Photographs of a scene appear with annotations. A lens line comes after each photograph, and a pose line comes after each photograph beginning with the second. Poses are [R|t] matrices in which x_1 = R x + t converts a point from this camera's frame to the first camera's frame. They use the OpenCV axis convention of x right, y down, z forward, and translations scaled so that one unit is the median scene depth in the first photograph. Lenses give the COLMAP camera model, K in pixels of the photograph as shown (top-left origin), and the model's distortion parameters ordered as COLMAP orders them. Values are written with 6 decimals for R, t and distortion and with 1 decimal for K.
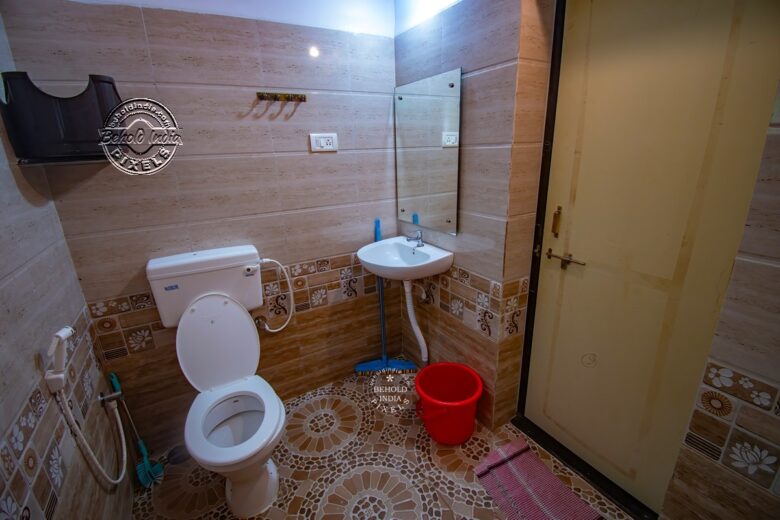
lens RADIAL K [[346.6, 0, 390.0], [0, 346.6, 260.0], [0, 0, 1]] dist [0.013058, -0.019681]
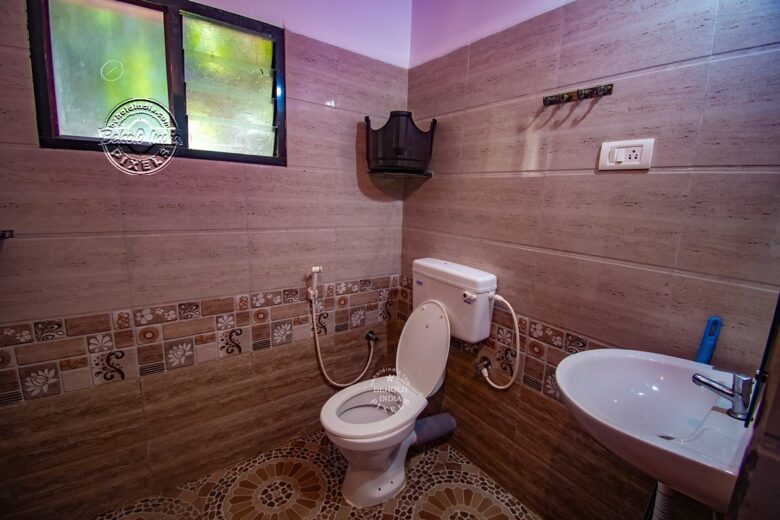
lens RADIAL K [[346.6, 0, 390.0], [0, 346.6, 260.0], [0, 0, 1]] dist [0.013058, -0.019681]
pose [[0.093579, 0.226278, -0.969557, 0.432678], [-0.340649, 0.922332, 0.182378, -0.155213], [0.935522, 0.313212, 0.163392, 0.631968]]
